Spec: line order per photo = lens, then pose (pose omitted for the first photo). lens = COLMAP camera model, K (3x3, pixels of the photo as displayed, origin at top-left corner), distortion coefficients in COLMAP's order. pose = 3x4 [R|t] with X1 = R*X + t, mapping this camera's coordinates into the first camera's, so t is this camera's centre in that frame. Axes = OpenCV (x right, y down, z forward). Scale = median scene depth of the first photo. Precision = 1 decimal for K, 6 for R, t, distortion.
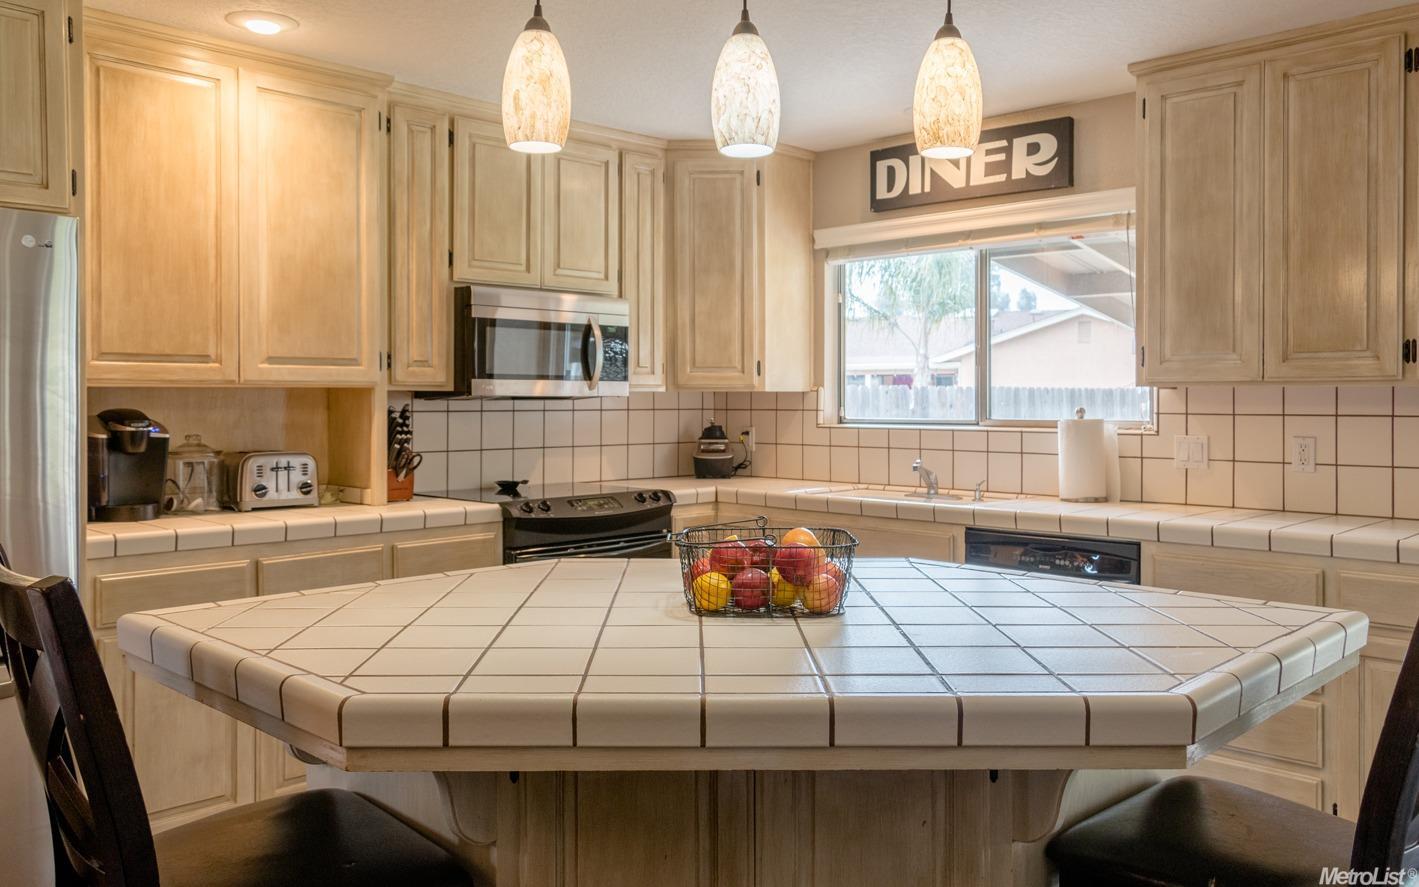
lens RADIAL K [[1130.3, 0, 703.9], [0, 1130.3, 402.7], [0, 0, 1]] dist [0.004365, 0.013623]
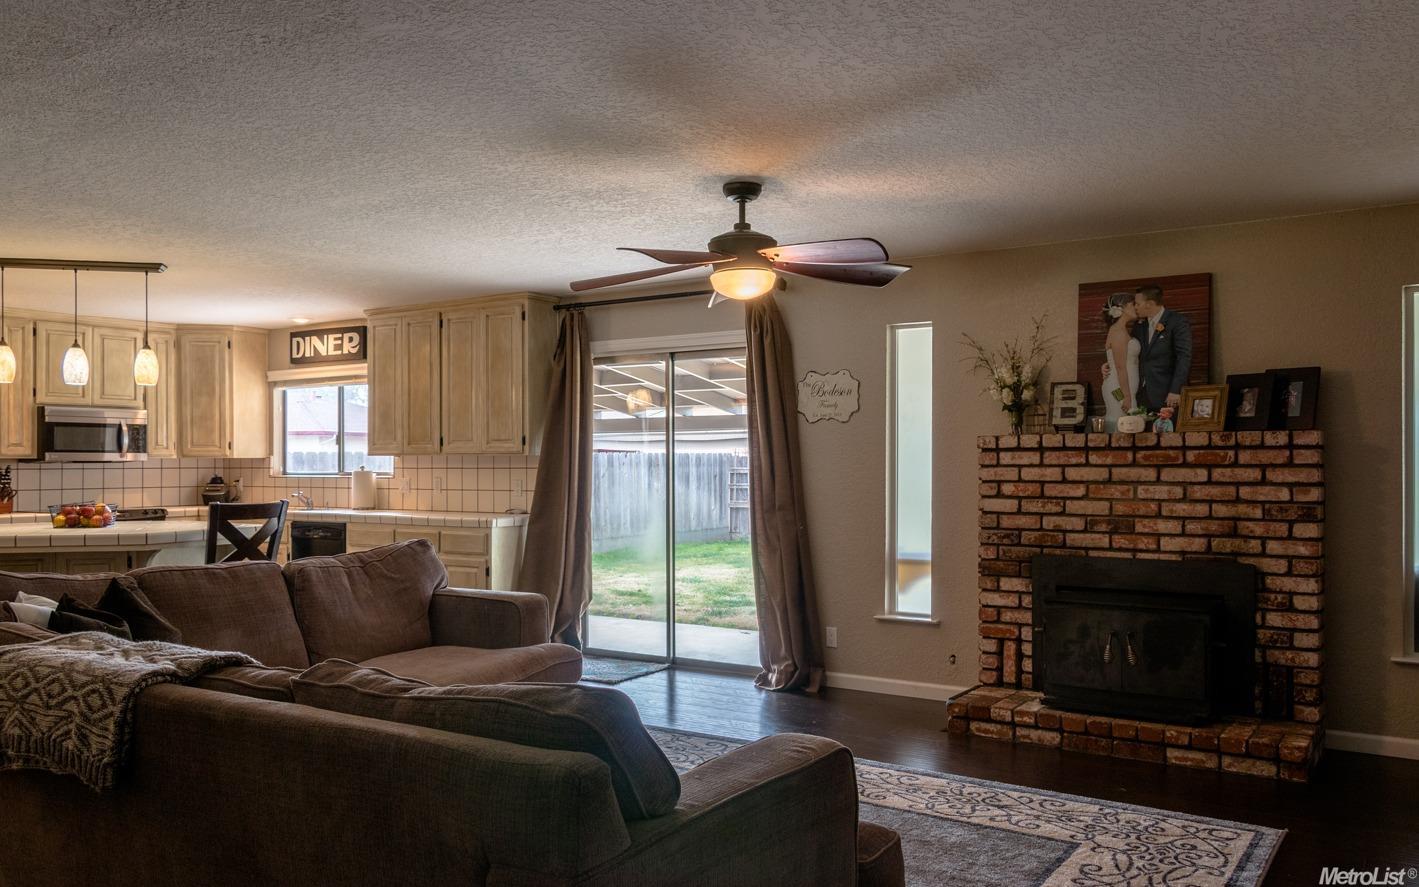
lens RADIAL K [[1130.3, 0, 704.5], [0, 1130.3, 455.3], [0, 0, 1]] dist [0.004365, 0.013623]
pose [[0.983187, -0.002410, 0.182584, 0.571848], [0.004340, 0.999939, -0.010174, 0.009140], [-0.182548, 0.010796, 0.983138, -1.178915]]
